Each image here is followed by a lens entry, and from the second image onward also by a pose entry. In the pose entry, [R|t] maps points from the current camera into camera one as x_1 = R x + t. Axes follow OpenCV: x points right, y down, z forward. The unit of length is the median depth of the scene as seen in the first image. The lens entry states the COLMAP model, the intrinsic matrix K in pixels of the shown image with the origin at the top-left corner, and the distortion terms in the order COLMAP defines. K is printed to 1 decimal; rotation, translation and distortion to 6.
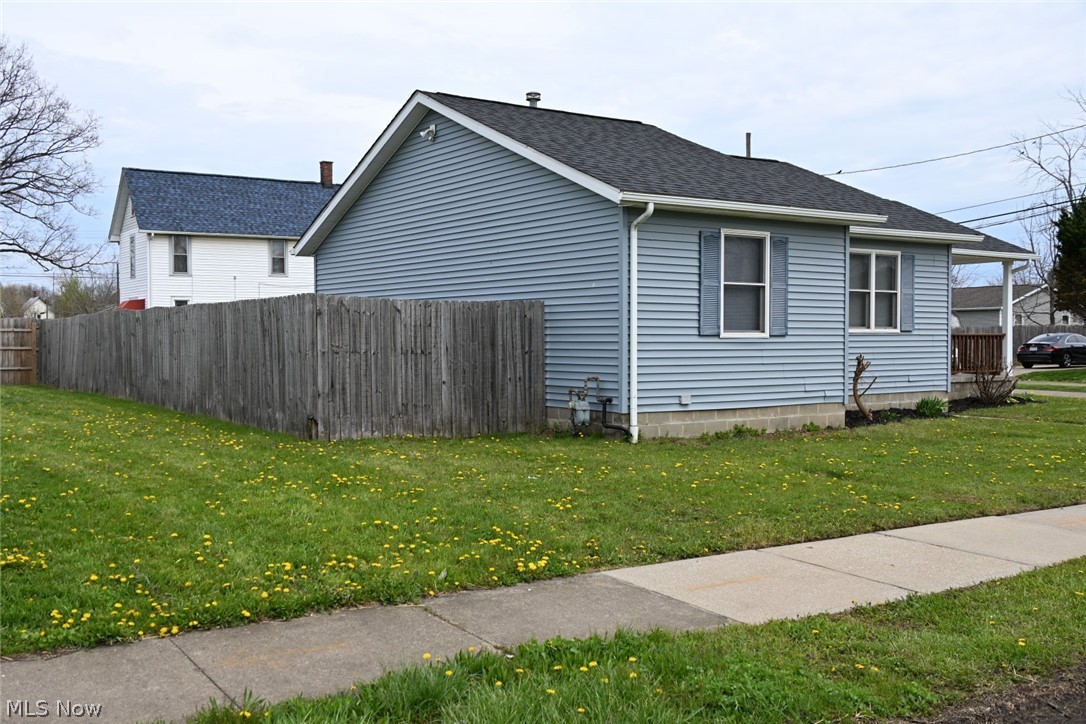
lens RADIAL K [[1109.6, 0, 543.0], [0, 1109.6, 362.0], [0, 0, 1]] dist [0.003532, -0.000579]
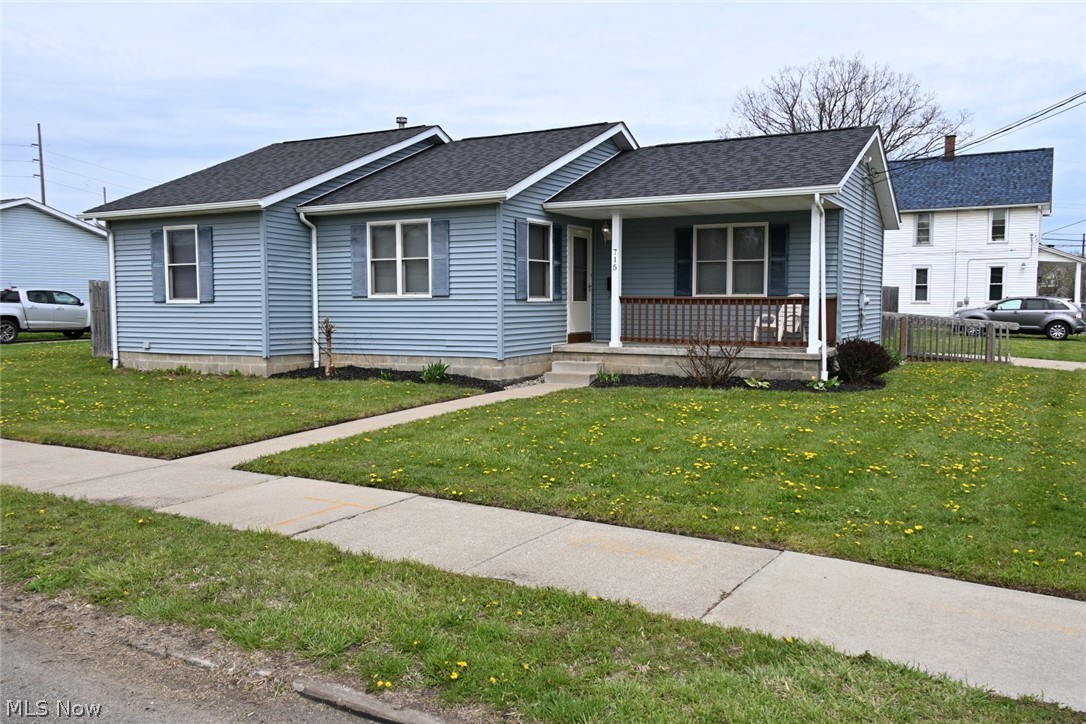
lens RADIAL K [[890.3, 0, 543.0], [0, 890.3, 362.0], [0, 0, 1]] dist [0.001401, 0.002097]
pose [[0.442949, 0.059662, -0.894559, 1.399158], [-0.016905, 0.998162, 0.058201, -0.021419], [0.896387, -0.010658, 0.443143, 0.919337]]
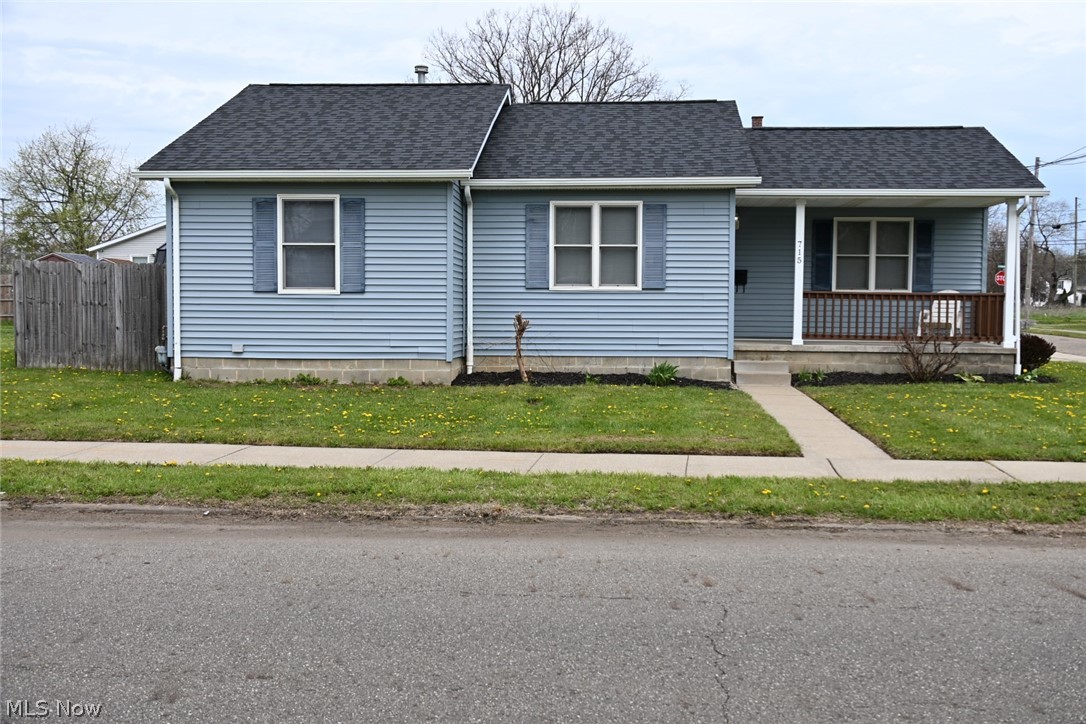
lens RADIAL K [[1177.7, 0, 543.0], [0, 1177.7, 362.0], [0, 0, 1]] dist [0.010036, 0.011483]
pose [[0.778252, 0.041495, -0.626580, 1.094783], [-0.020391, 0.998958, 0.040828, -0.007399], [0.627622, -0.018998, 0.778287, 0.250121]]
